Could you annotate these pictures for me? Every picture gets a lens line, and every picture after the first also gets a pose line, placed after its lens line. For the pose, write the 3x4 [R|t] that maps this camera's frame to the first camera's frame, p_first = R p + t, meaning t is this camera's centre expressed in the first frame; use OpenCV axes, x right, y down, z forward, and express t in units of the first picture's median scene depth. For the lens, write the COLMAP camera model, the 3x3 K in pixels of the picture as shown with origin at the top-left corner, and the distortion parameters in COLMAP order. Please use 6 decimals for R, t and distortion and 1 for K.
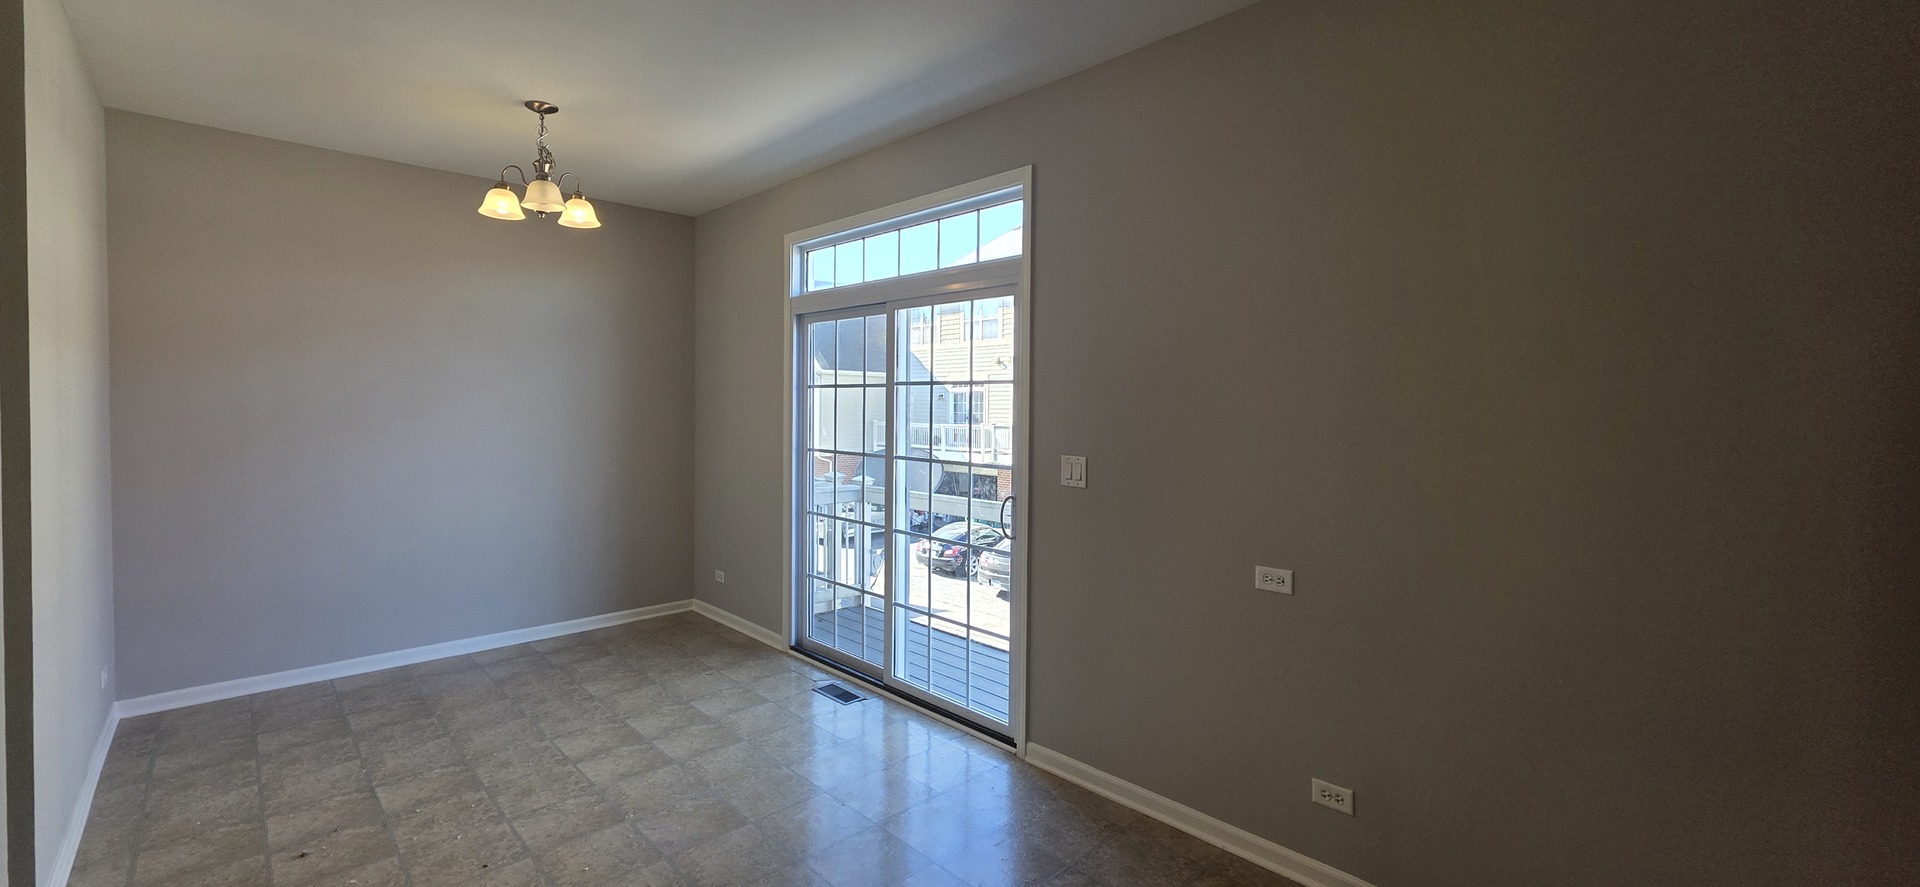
lens RADIAL K [[770.6, 0, 969.9], [0, 770.6, 411.1], [0, 0, 1]] dist [-0.000486, -0.000066]
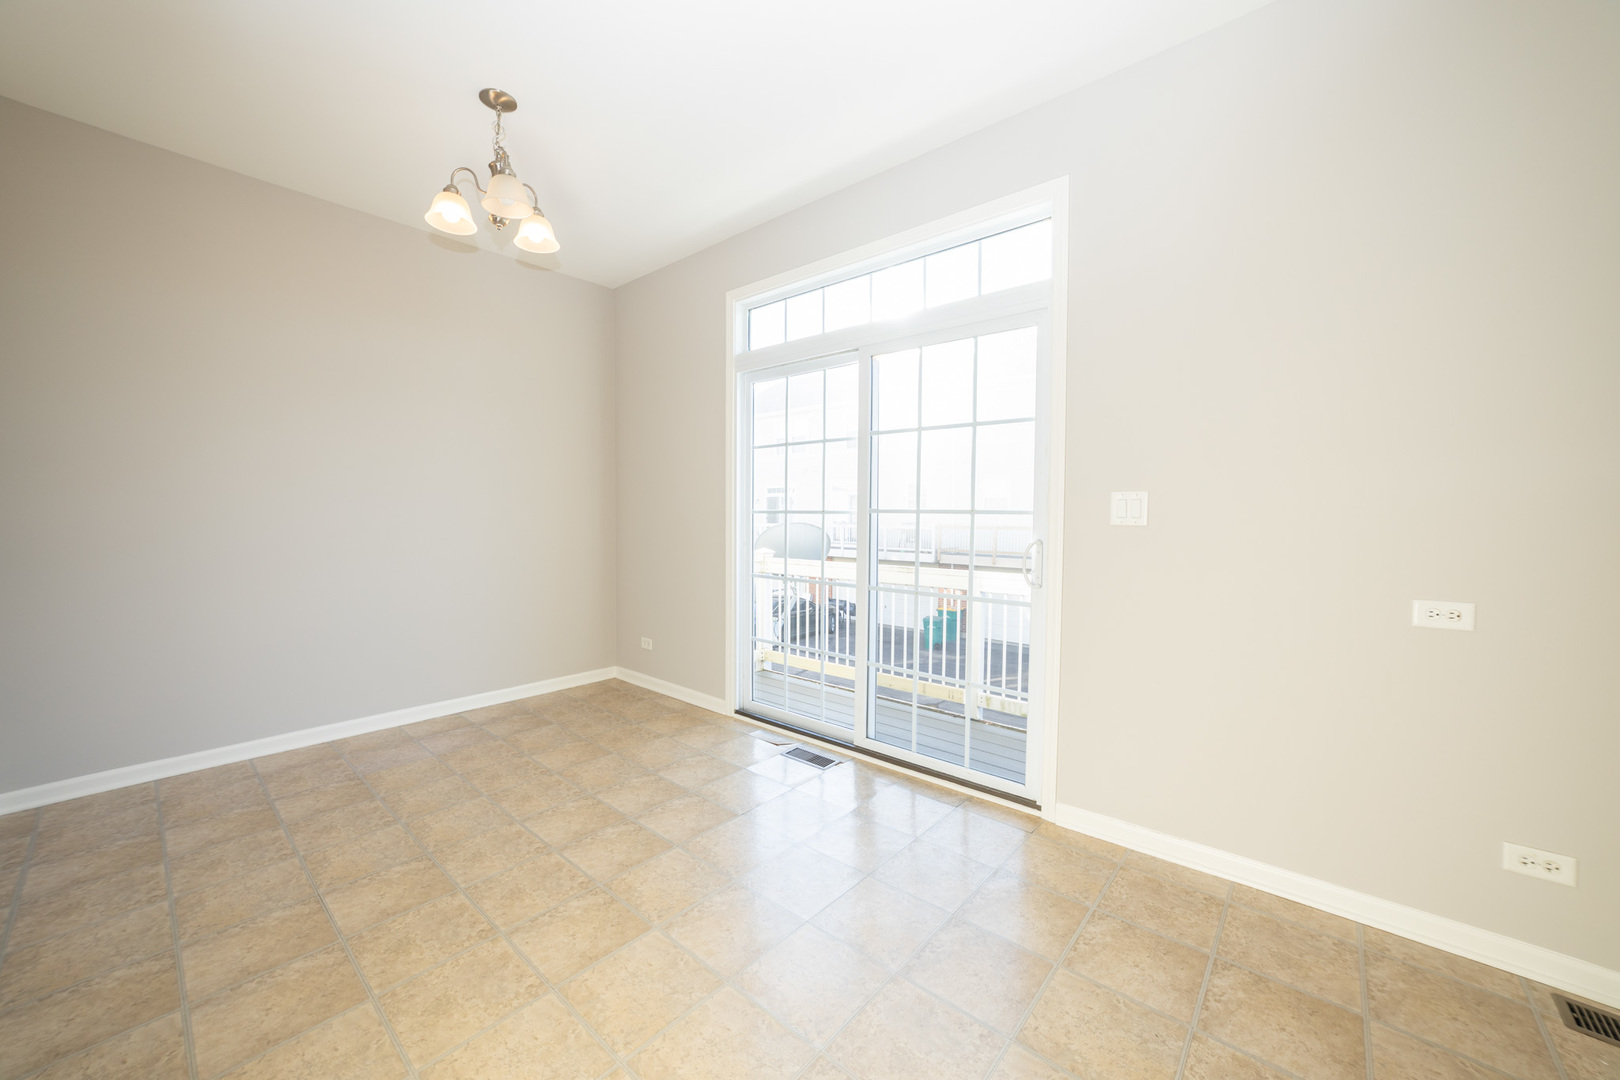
lens RADIAL K [[607.8, 0, 807.0], [0, 607.8, 533.3], [0, 0, 1]] dist [-0.022344, 0.006912]
pose [[0.996704, -0.005563, 0.080939, -0.271584], [0.003921, 0.999784, 0.020430, 0.082643], [-0.081035, -0.020045, 0.996510, 0.293122]]
